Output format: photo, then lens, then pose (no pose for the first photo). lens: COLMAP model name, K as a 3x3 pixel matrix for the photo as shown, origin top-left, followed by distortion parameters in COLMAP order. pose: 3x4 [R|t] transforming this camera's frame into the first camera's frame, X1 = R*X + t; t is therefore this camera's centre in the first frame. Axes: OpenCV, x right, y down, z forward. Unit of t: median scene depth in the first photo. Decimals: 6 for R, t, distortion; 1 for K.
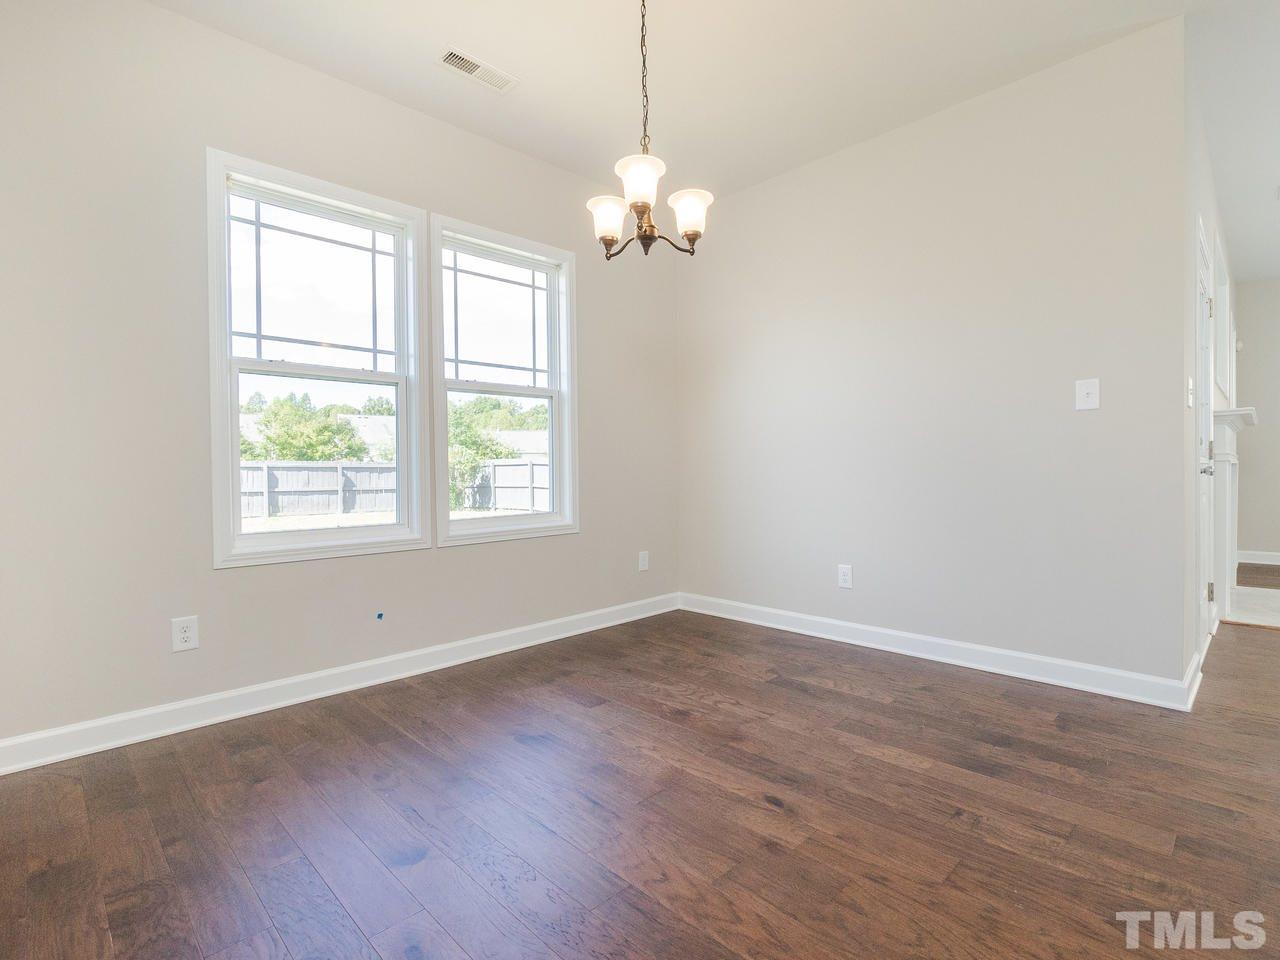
lens RADIAL K [[625.1, 0, 643.1], [0, 625.1, 478.6], [0, 0, 1]] dist [-0.001560, 0.000039]
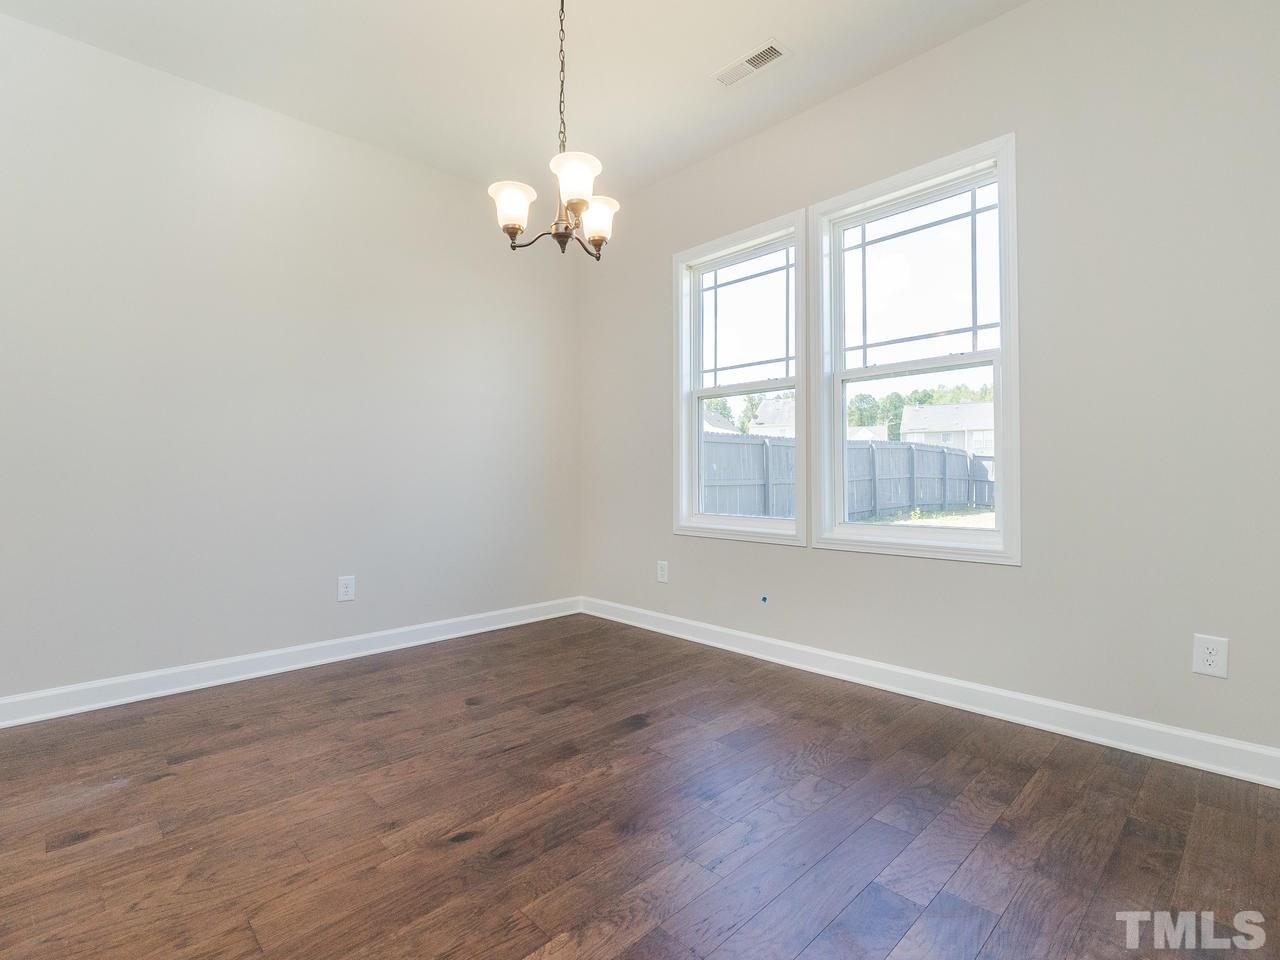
lens RADIAL K [[613.6, 0, 624.7], [0, 613.6, 500.4], [0, 0, 1]] dist [0.002656, 0.000991]
pose [[-0.028466, 0.054318, -0.998118, 0.802128], [-0.003539, 0.998511, 0.054440, -0.016355], [0.999589, 0.005082, -0.028231, 0.945082]]
